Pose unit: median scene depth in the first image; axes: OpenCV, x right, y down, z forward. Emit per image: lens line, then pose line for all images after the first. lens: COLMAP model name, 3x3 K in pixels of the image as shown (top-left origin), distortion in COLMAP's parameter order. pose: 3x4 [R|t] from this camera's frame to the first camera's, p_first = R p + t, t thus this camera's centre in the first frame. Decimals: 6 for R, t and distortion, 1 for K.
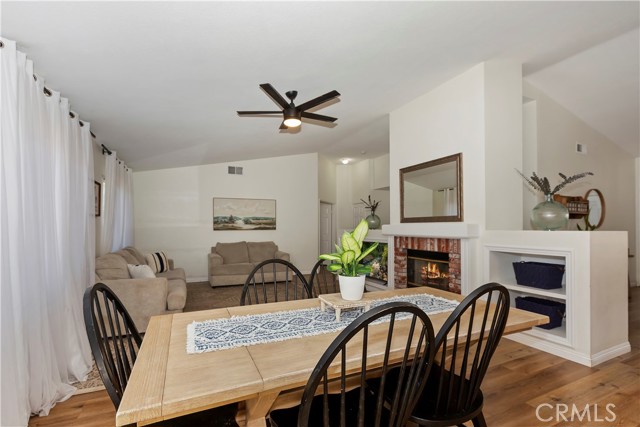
lens RADIAL K [[292.4, 0, 318.4], [0, 292.4, 226.3], [0, 0, 1]] dist [0.000317, 0.000037]
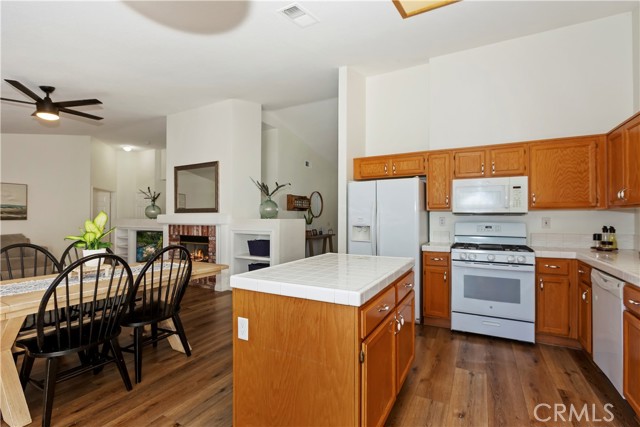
lens RADIAL K [[296.9, 0, 320.0], [0, 296.9, 213.5], [0, 0, 1]] dist [-0.005151, -0.000647]
pose [[0.806001, 0.006892, 0.591874, 0.050195], [-0.001926, 0.999957, -0.009021, -0.000557], [-0.591911, 0.006131, 0.805980, -0.292466]]
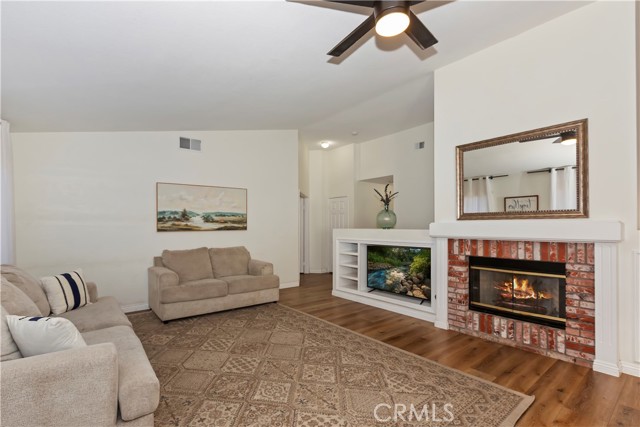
lens RADIAL K [[301.9, 0, 313.4], [0, 301.9, 224.7], [0, 0, 1]] dist [0.001167, 0.000017]
pose [[0.973181, -0.002439, 0.230029, -0.241285], [0.002739, 0.999996, -0.000985, -0.000623], [-0.230026, 0.001589, 0.973183, 0.355156]]
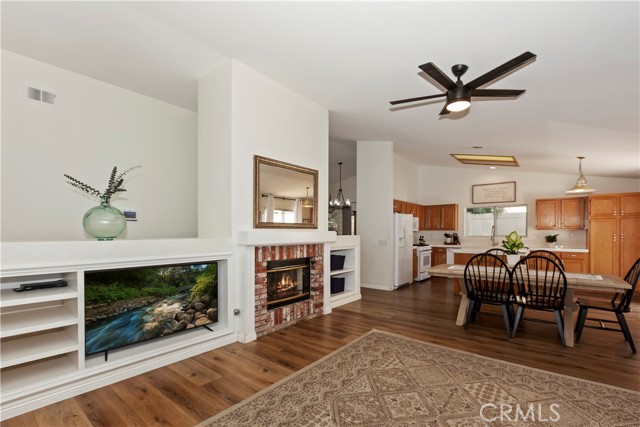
lens RADIAL K [[287.7, 0, 319.3], [0, 287.7, 228.9], [0, 0, 1]] dist [0.000263, -0.000261]
pose [[-0.431857, 0.006377, 0.901919, -0.452597], [-0.004409, 0.999948, -0.009181, -0.004651], [-0.901931, -0.007941, -0.431807, 1.180537]]
